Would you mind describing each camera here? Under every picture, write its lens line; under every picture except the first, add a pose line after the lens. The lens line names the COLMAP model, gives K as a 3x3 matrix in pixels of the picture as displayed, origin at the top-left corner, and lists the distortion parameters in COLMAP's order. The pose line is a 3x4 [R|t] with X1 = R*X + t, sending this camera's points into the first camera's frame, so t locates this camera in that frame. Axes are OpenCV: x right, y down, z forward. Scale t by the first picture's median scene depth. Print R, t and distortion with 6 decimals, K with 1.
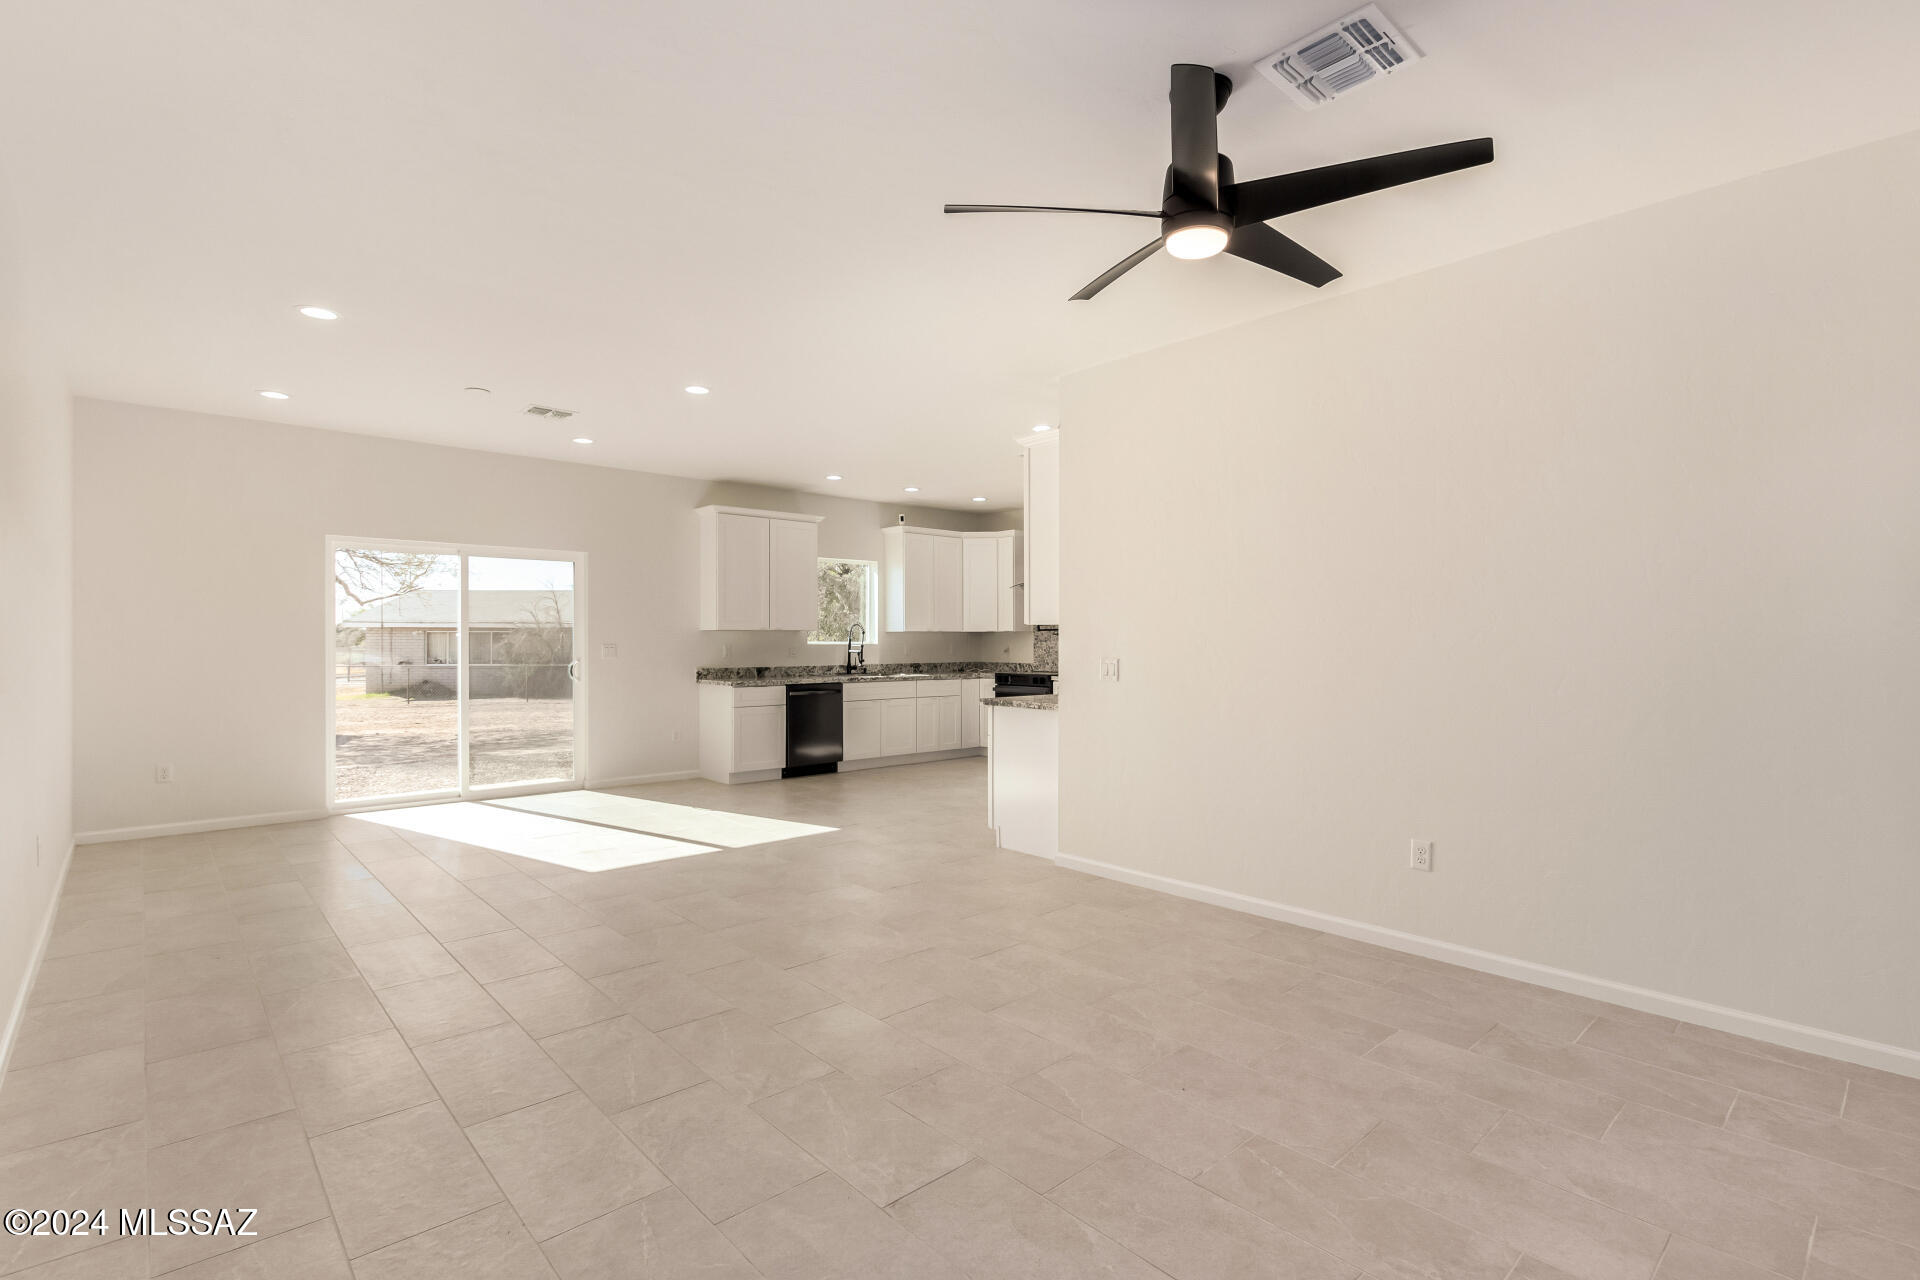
lens RADIAL K [[900.1, 0, 947.4], [0, 900.1, 640.9], [0, 0, 1]] dist [0.007344, -0.002406]
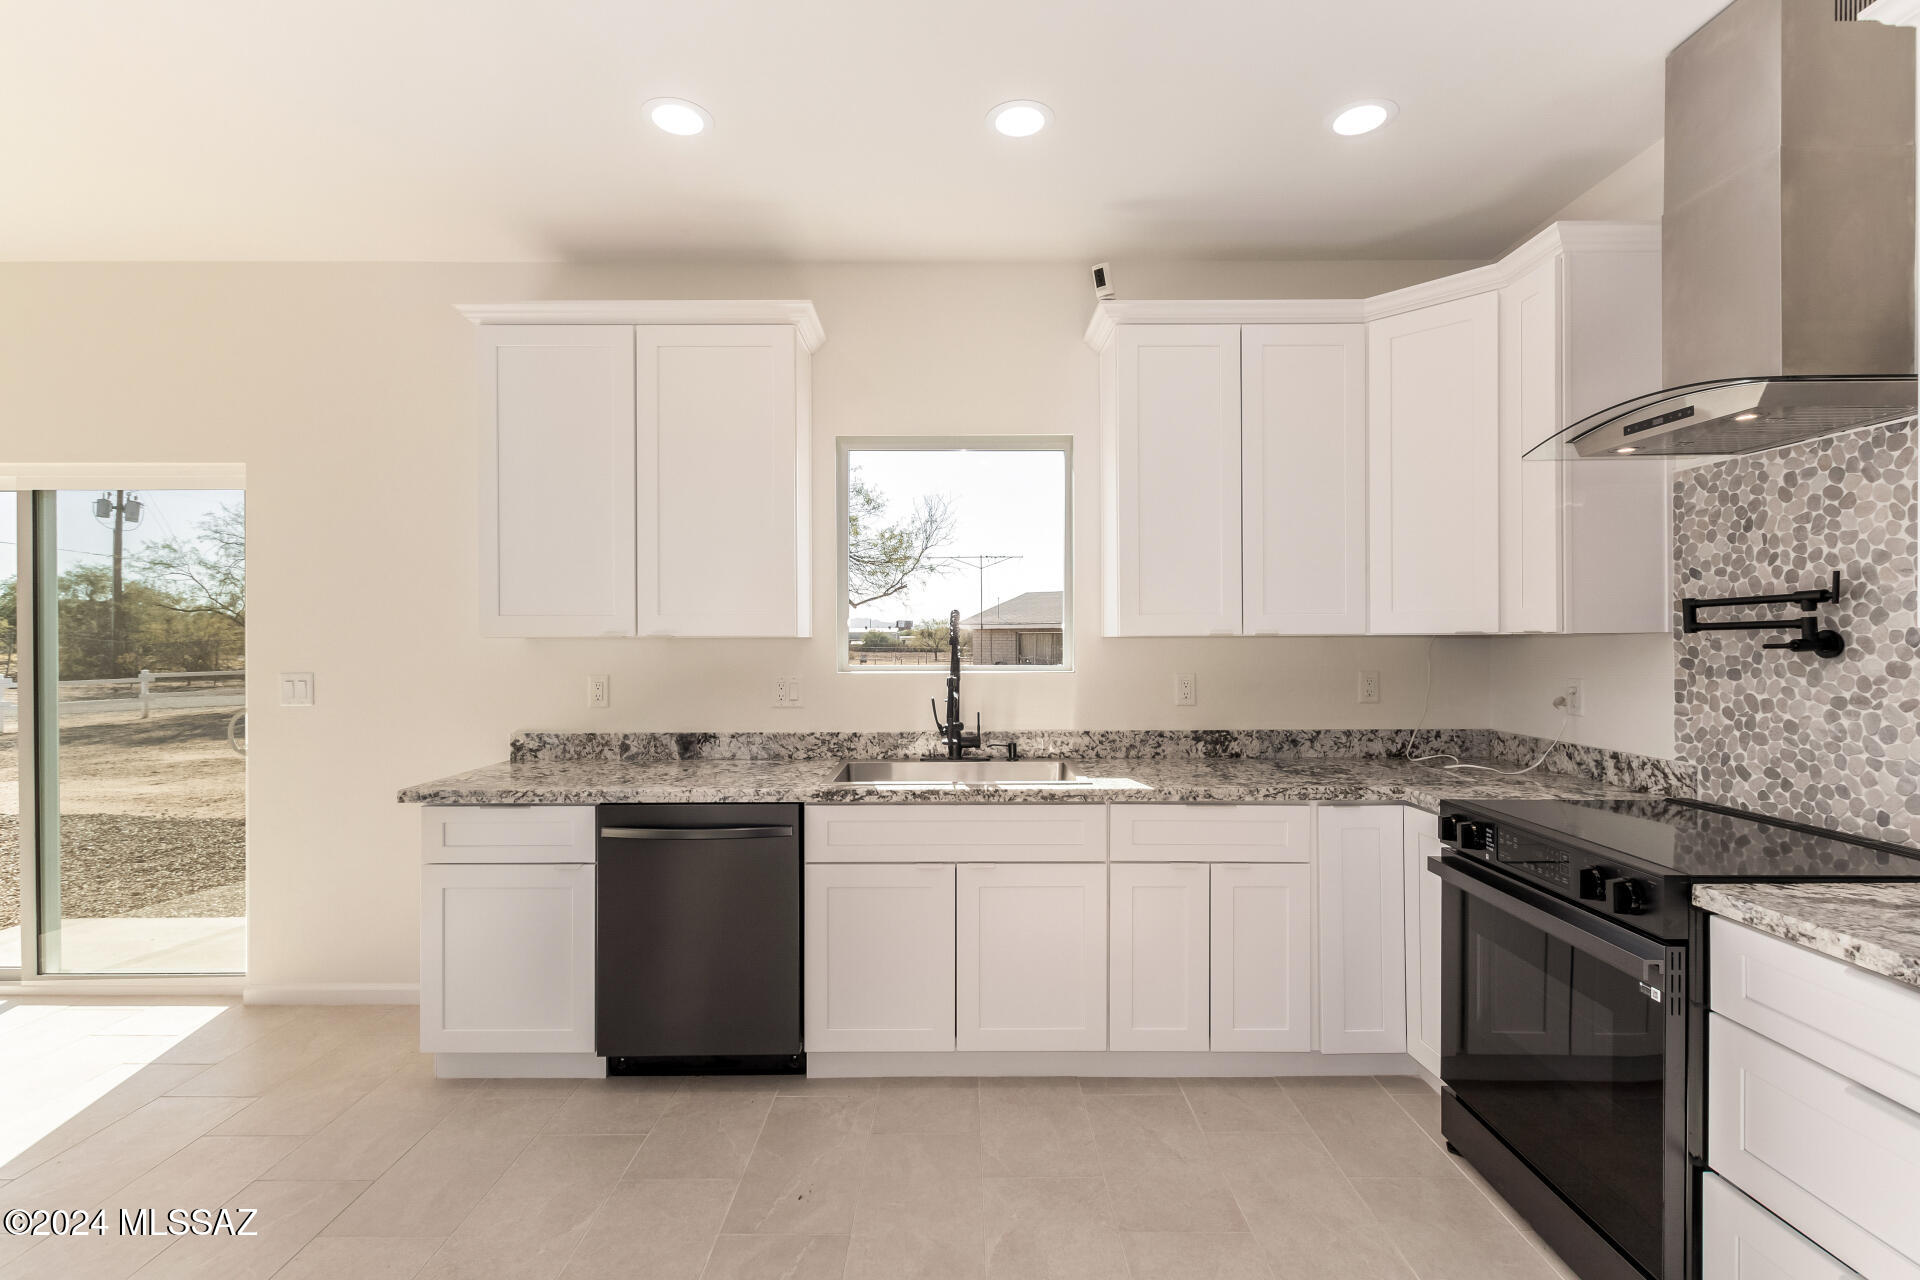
lens RADIAL K [[883.7, 0, 963.6], [0, 883.7, 642.3], [0, 0, 1]] dist [0.006770, -0.003686]
pose [[0.750406, 0.000187, -0.660977, 0.119801], [0.003040, 0.999988, 0.003735, -0.009953], [0.660970, -0.004812, 0.750397, 0.749562]]
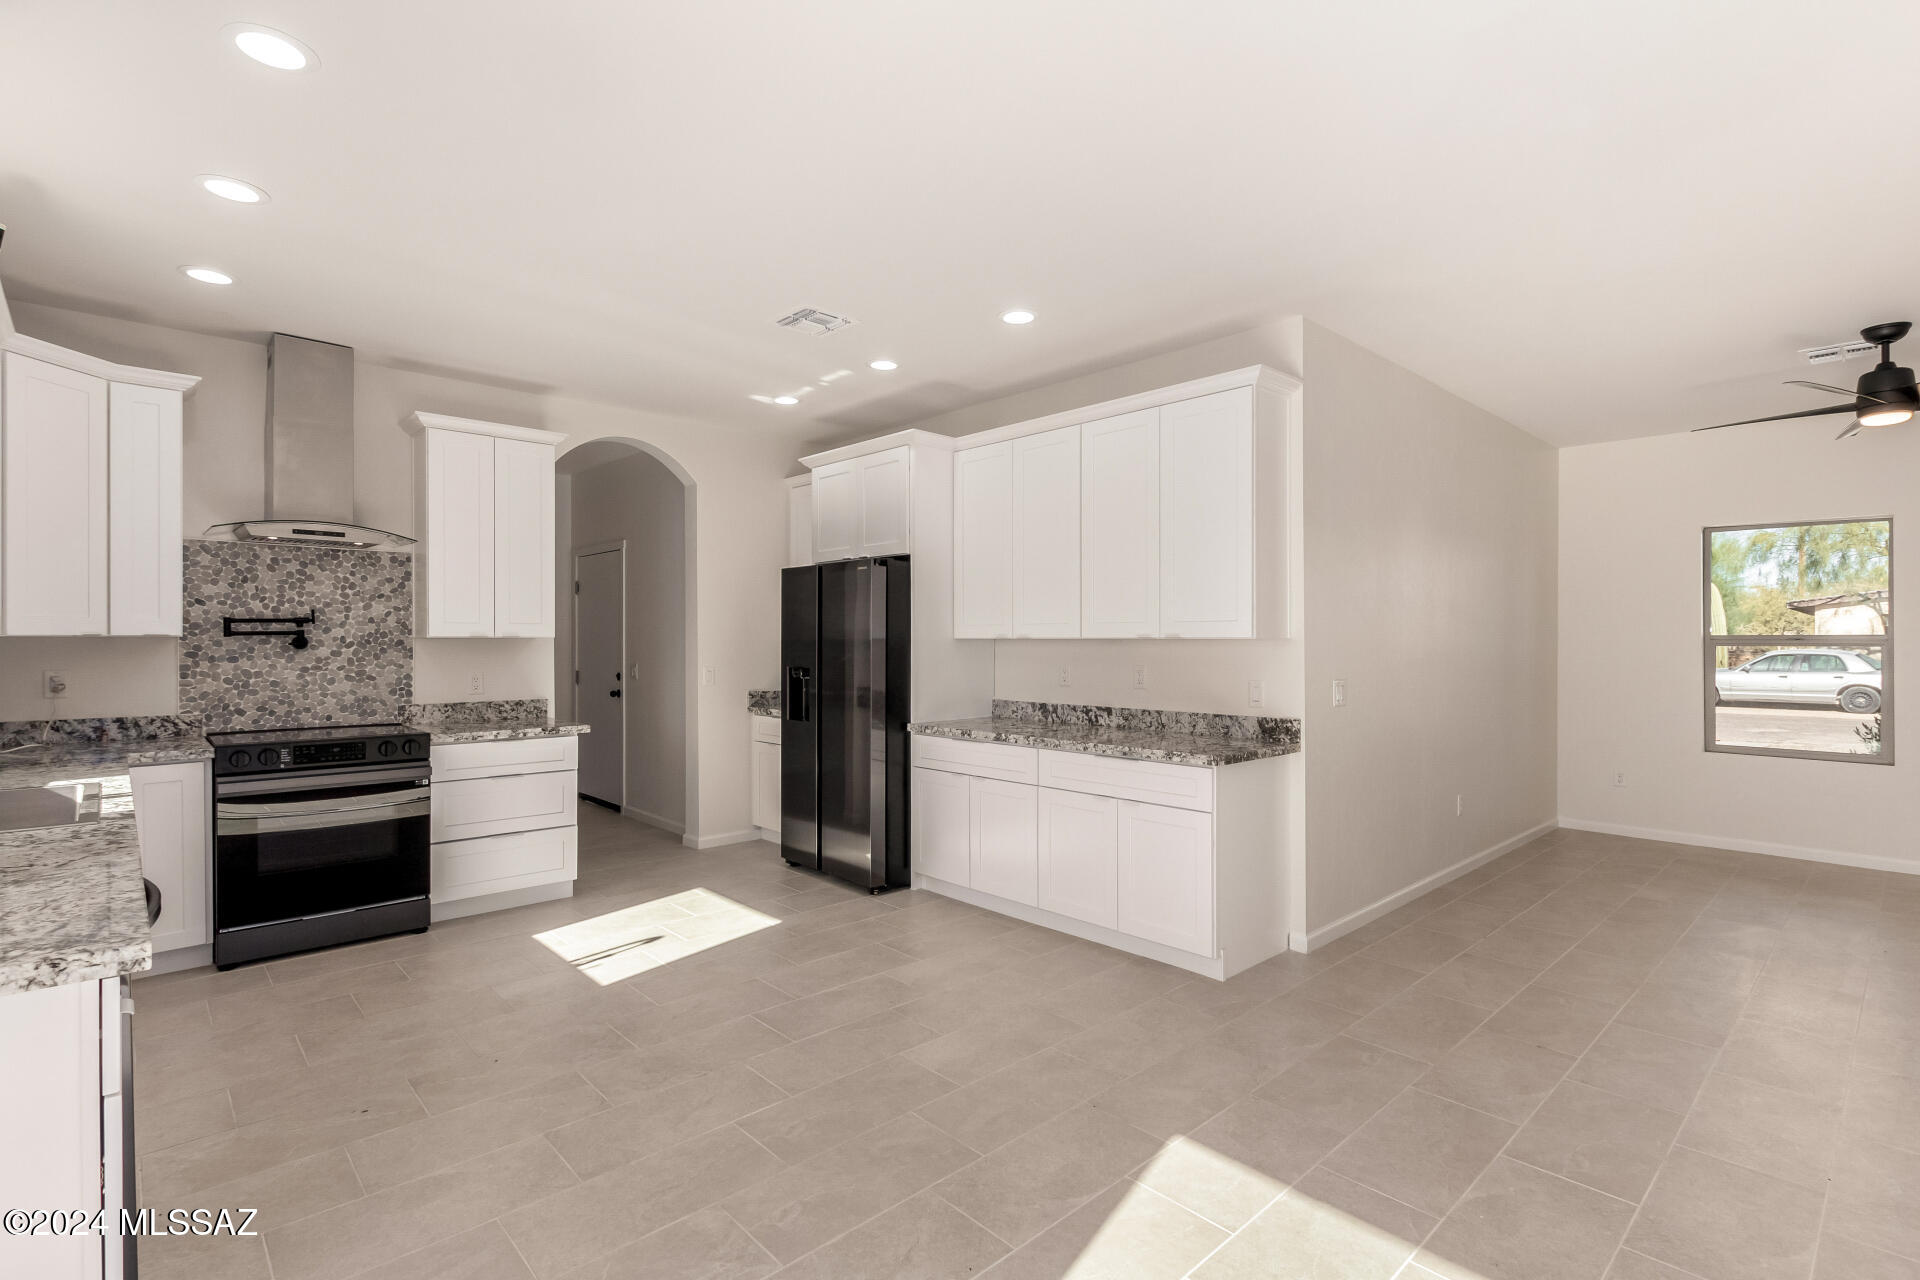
lens RADIAL K [[900.1, 0, 964.7], [0, 900.1, 645.0], [0, 0, 1]] dist [0.007344, -0.002406]
pose [[-0.030493, -0.005541, 0.999520, -0.349053], [-0.001713, 0.999983, 0.005491, -0.010022], [-0.999534, -0.001544, -0.030502, 0.717977]]
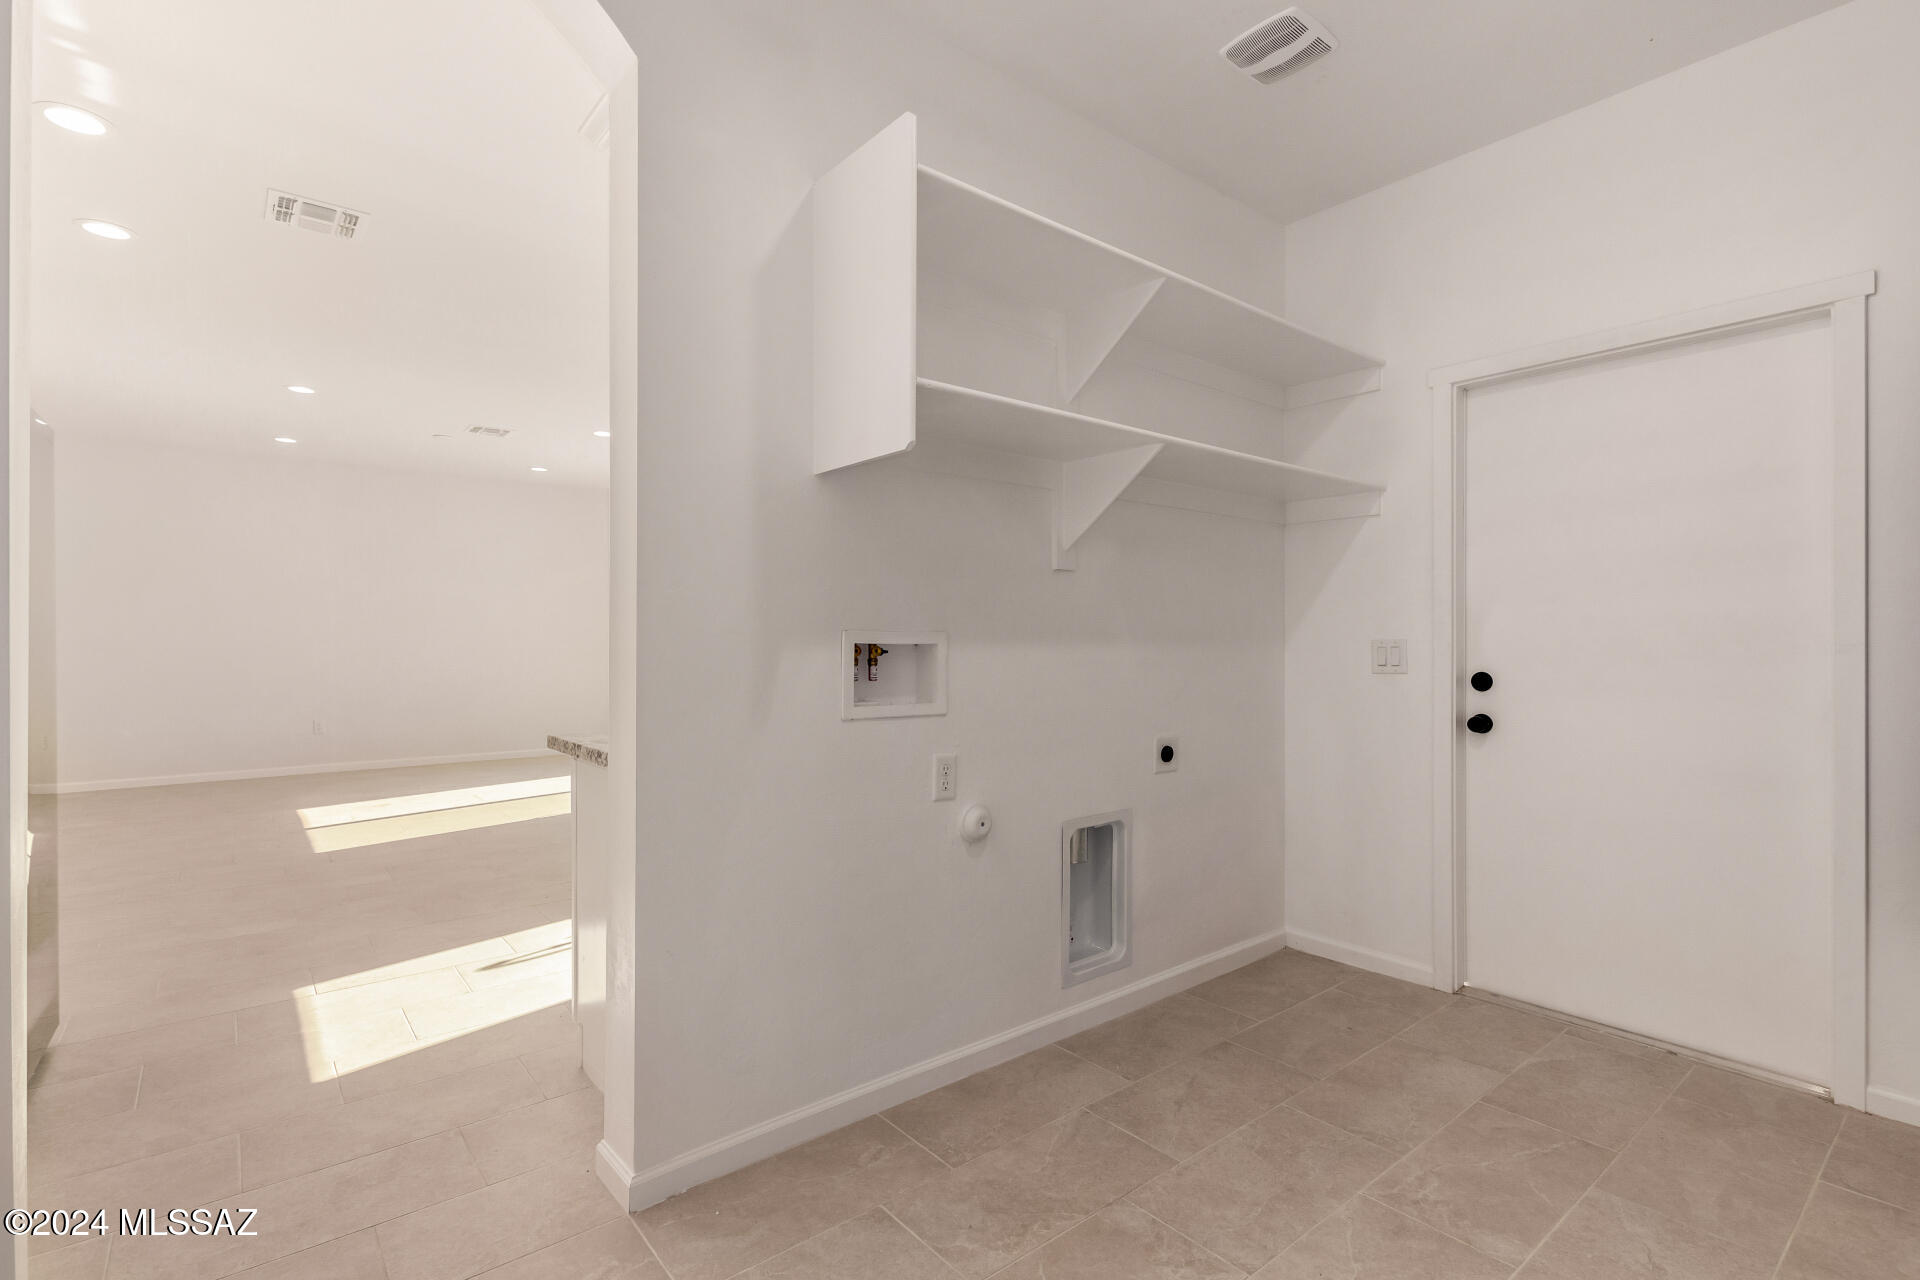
lens RADIAL K [[900.1, 0, 961.3], [0, 900.1, 627.0], [0, 0, 1]] dist [0.007344, -0.002406]
pose [[-0.021678, -0.000981, -0.999765, 0.437838], [0.001143, 0.999999, -0.001006, 0.003955], [0.999764, -0.001164, -0.021677, 1.044090]]
